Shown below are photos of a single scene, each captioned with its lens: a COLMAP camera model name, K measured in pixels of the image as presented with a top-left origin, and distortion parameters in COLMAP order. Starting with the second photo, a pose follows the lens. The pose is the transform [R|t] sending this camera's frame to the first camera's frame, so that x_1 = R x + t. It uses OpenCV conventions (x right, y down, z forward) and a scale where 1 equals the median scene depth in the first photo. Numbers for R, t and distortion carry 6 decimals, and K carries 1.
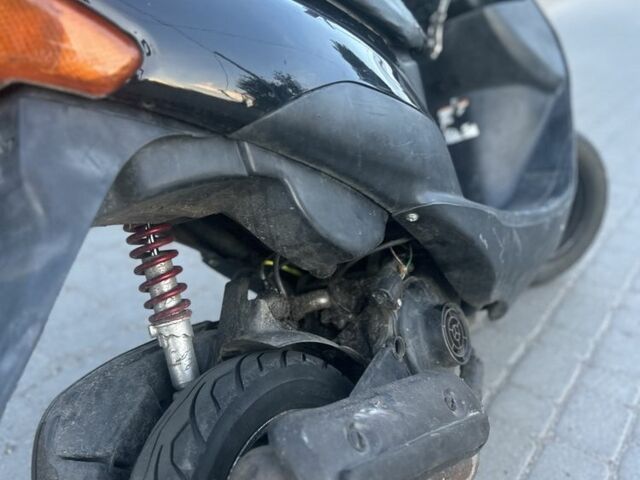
lens RADIAL K [[616.3, 0, 348.8], [0, 616.3, 240.3], [0, 0, 1]] dist [0.005220, -0.004761]
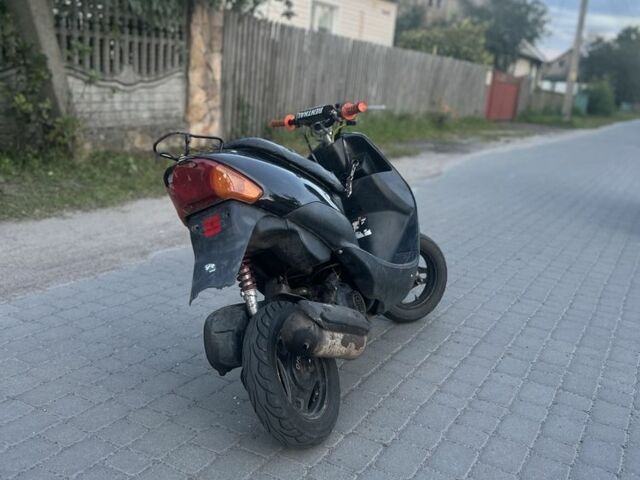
lens RADIAL K [[616.3, 0, 348.8], [0, 616.3, 240.3], [0, 0, 1]] dist [0.005220, -0.004761]
pose [[0.992669, 0.001860, 0.120851, -0.168197], [0.025706, 0.973756, -0.226140, 0.473889], [-0.118100, 0.227588, 0.966569, -1.461237]]
